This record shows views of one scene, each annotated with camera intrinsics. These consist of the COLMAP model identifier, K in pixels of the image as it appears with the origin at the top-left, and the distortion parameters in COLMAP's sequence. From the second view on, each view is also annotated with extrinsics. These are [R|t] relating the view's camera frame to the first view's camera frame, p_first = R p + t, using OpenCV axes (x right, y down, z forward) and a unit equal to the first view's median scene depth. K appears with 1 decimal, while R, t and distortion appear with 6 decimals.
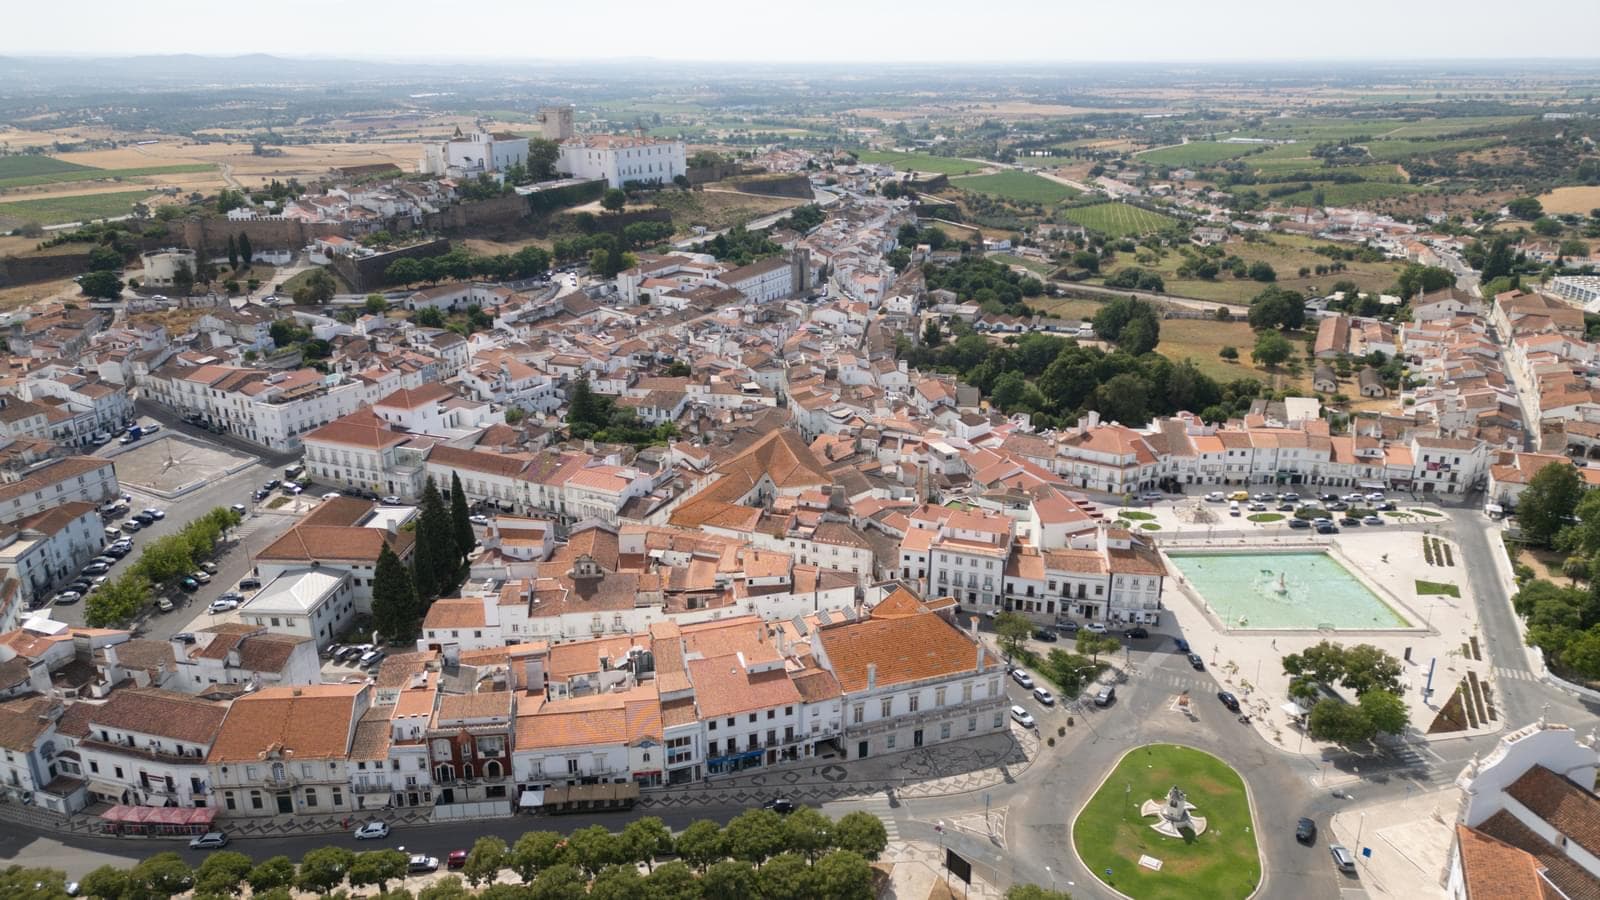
lens RADIAL K [[1113.6, 0, 800.3], [0, 1113.6, 458.6], [0, 0, 1]] dist [0.084298, -0.089158]
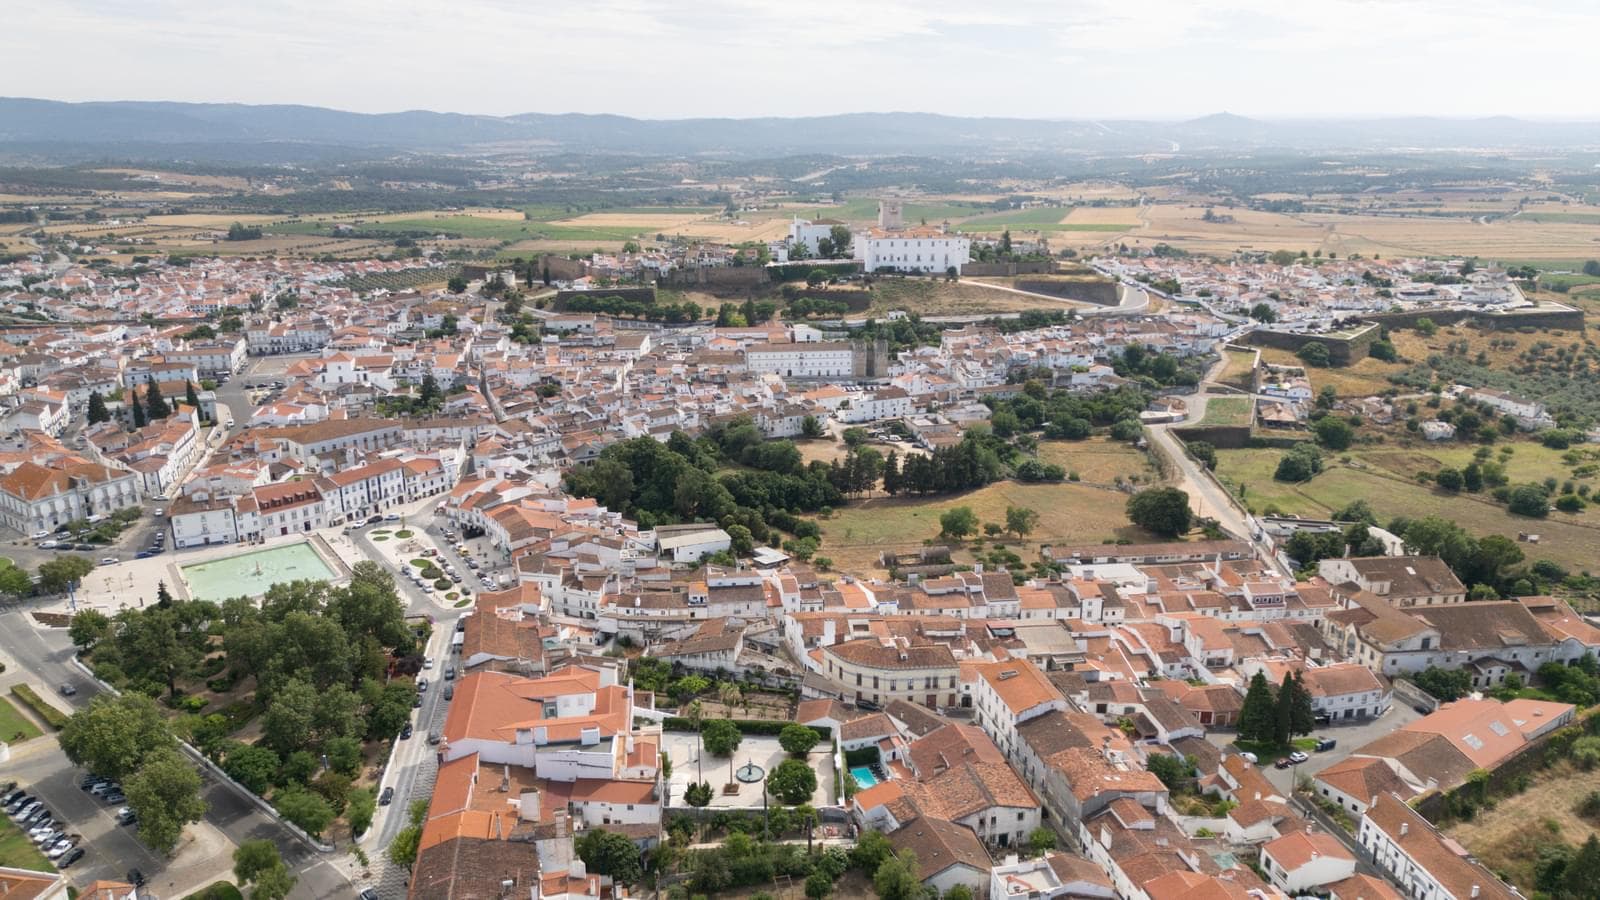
lens RADIAL K [[1113.6, 0, 800.6], [0, 1113.6, 453.6], [0, 0, 1]] dist [0.084298, -0.089158]
pose [[0.553653, 0.244178, -0.796144, 1.508259], [-0.285488, 0.953763, 0.093986, -0.282933], [0.782282, 0.175254, 0.597763, 0.521533]]
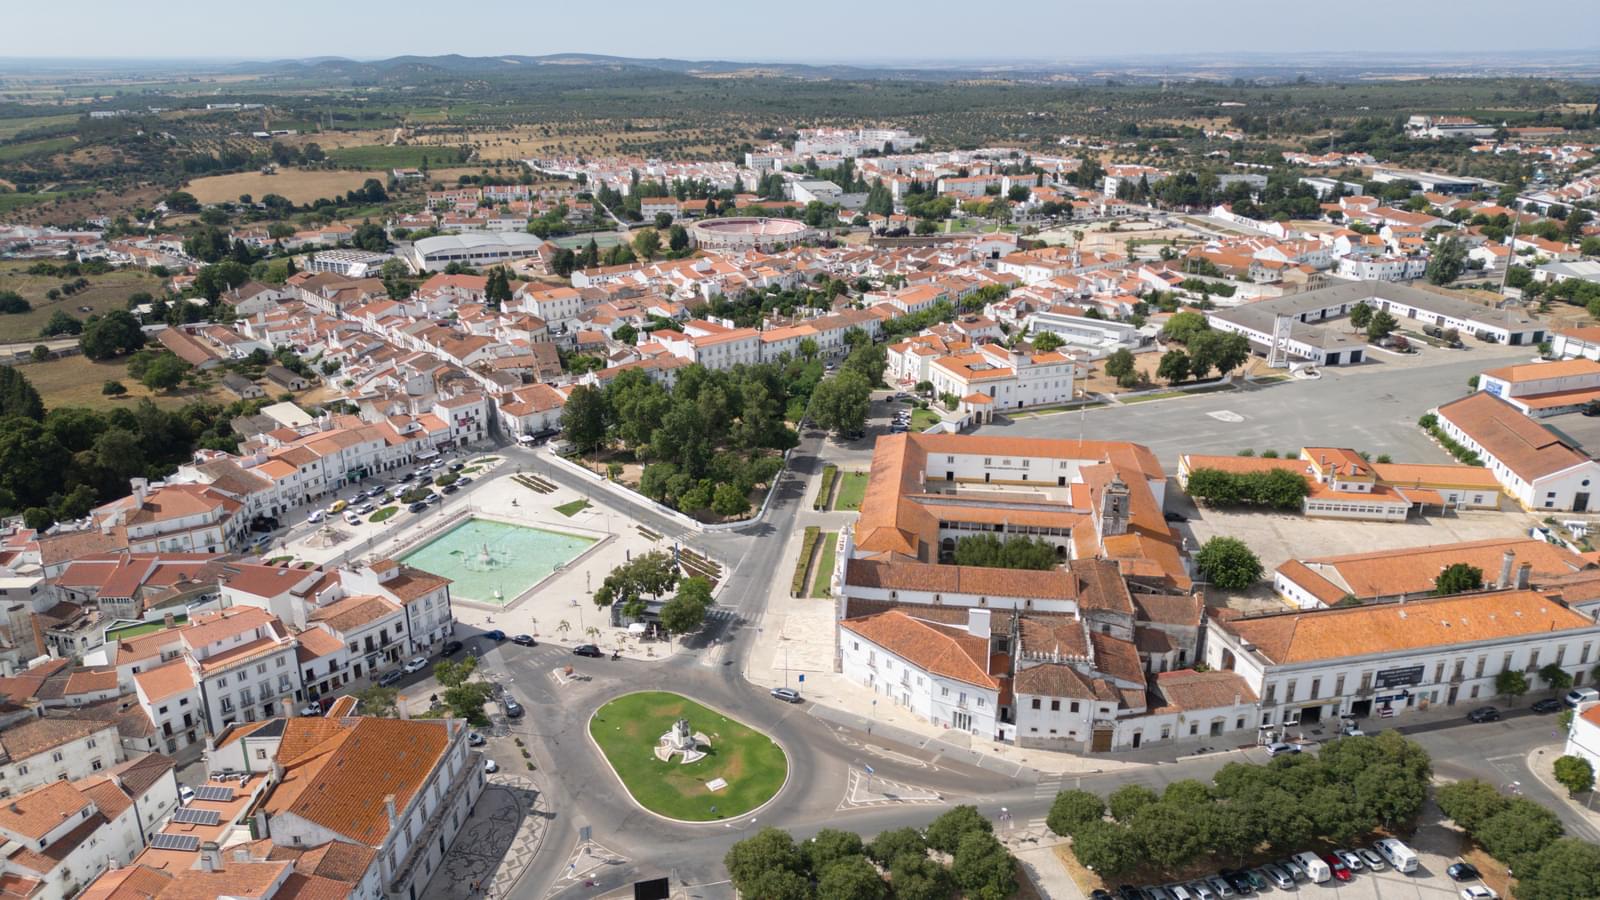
lens RADIAL K [[1113.6, 0, 804.7], [0, 1113.6, 450.4], [0, 0, 1]] dist [0.084298, -0.089158]
pose [[0.415920, -0.305846, 0.856428, -0.255399], [0.310877, 0.932832, 0.182156, -0.062529], [-0.854615, 0.190481, 0.483064, 0.170074]]
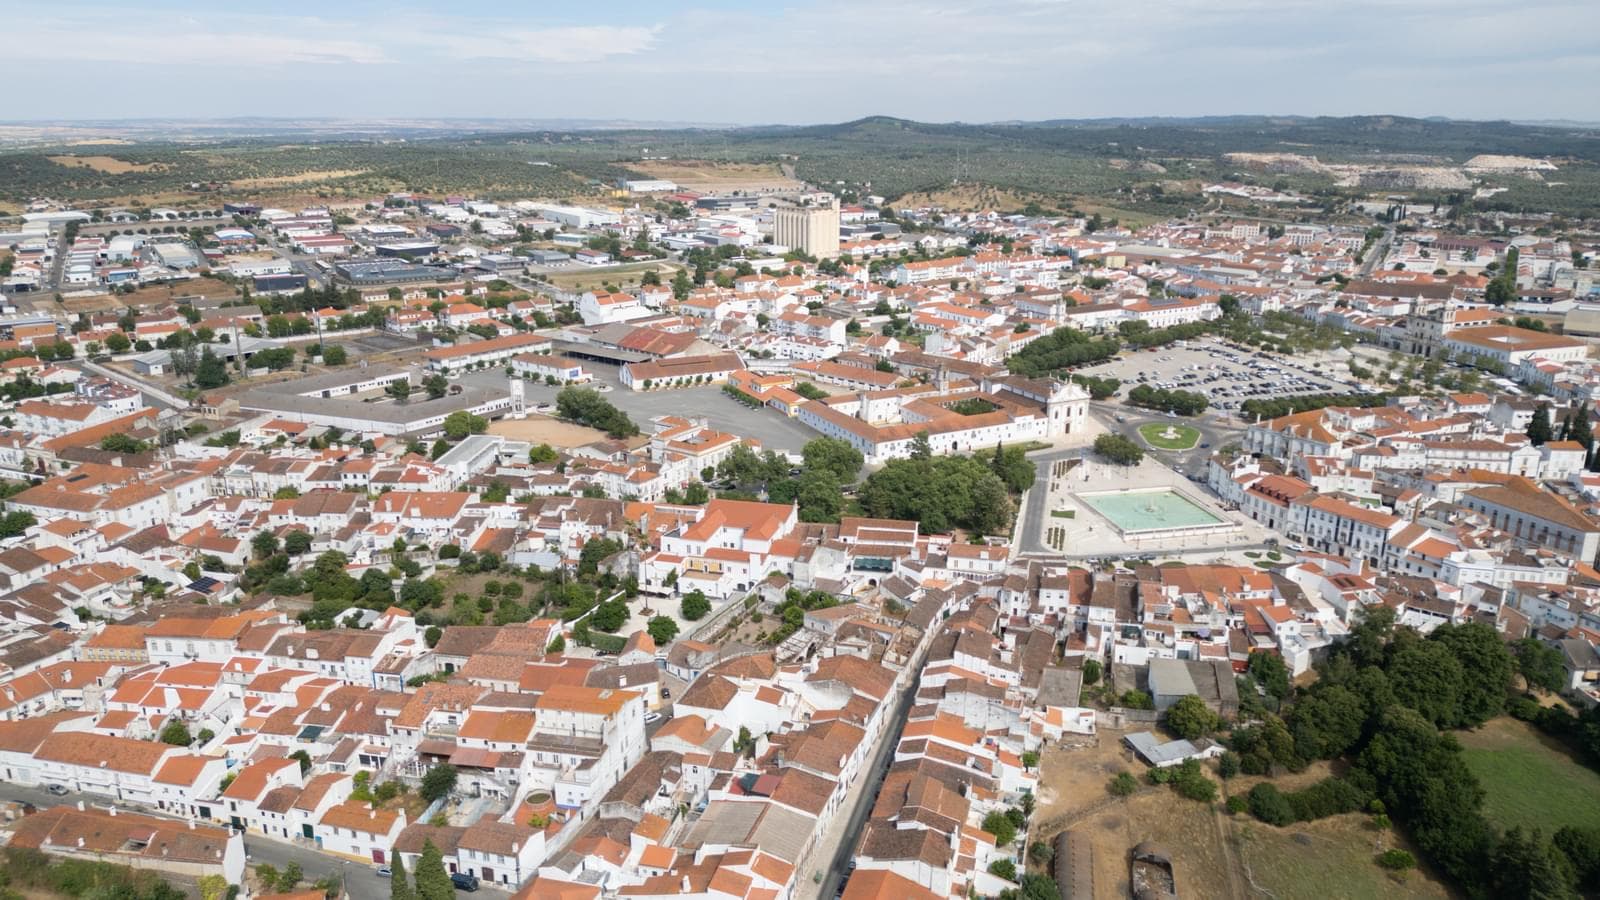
lens RADIAL K [[1113.6, 0, 801.1], [0, 1113.6, 448.4], [0, 0, 1]] dist [0.084298, -0.089158]
pose [[-0.985391, 0.056115, -0.160799, 0.950775], [-0.051262, 0.802651, 0.594242, -0.729510], [0.162411, 0.593803, -0.788048, 1.724166]]
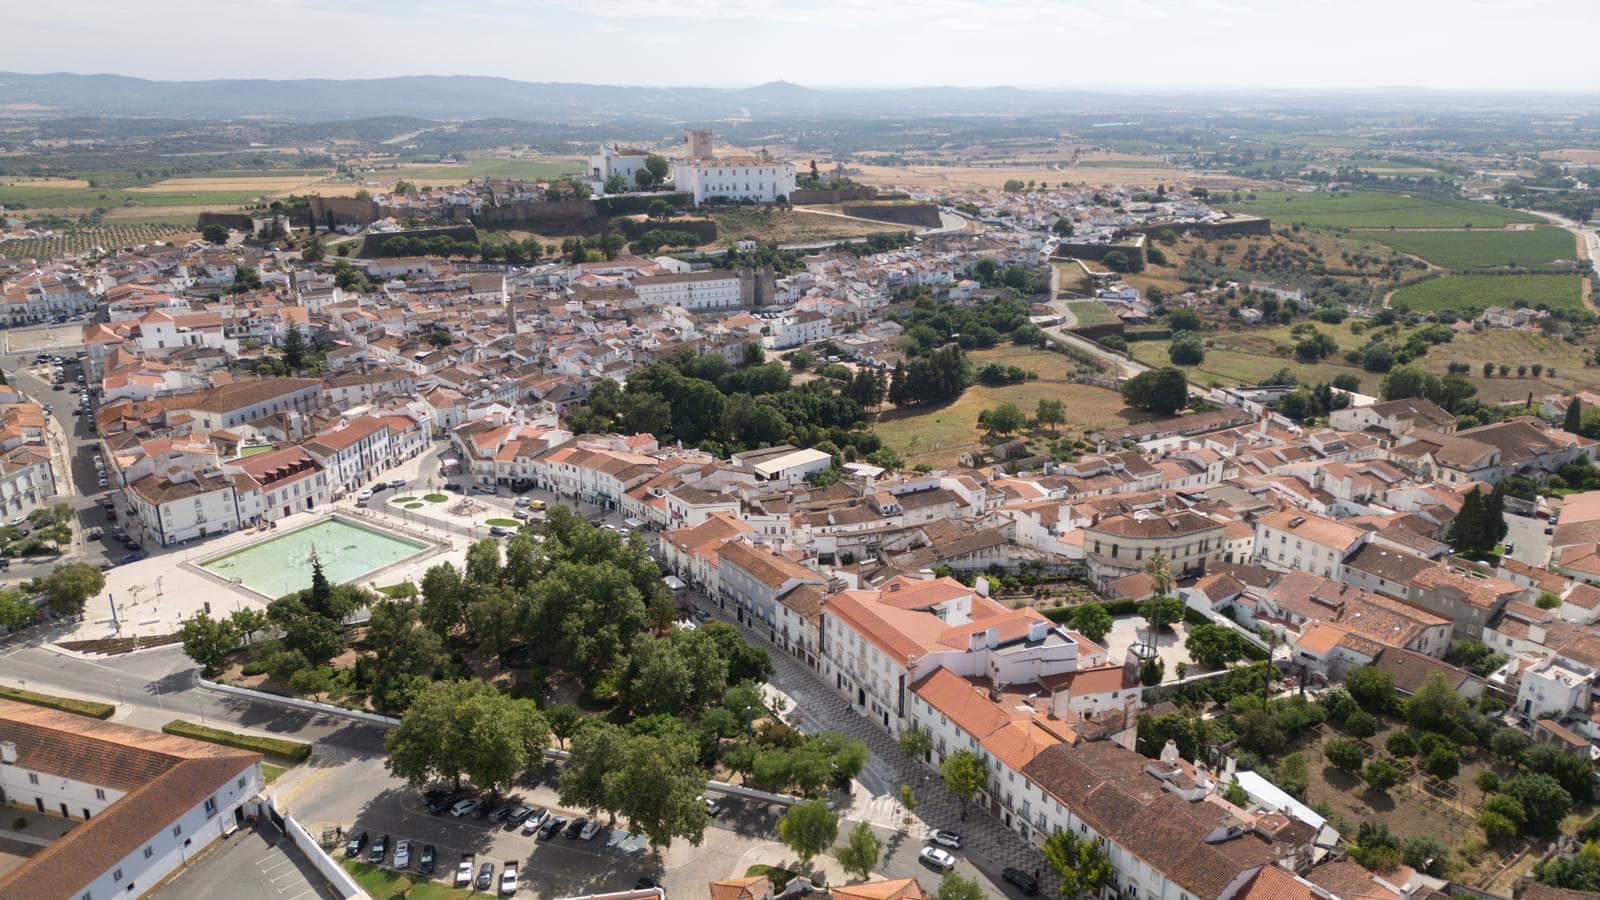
lens RADIAL K [[1113.6, 0, 800.3], [0, 1113.6, 456.9], [0, 0, 1]] dist [0.084298, -0.089158]
pose [[0.818289, 0.187284, -0.543440, 1.117853], [-0.201207, 0.978944, 0.034401, -0.093108], [0.538440, 0.081194, 0.838743, 0.248072]]
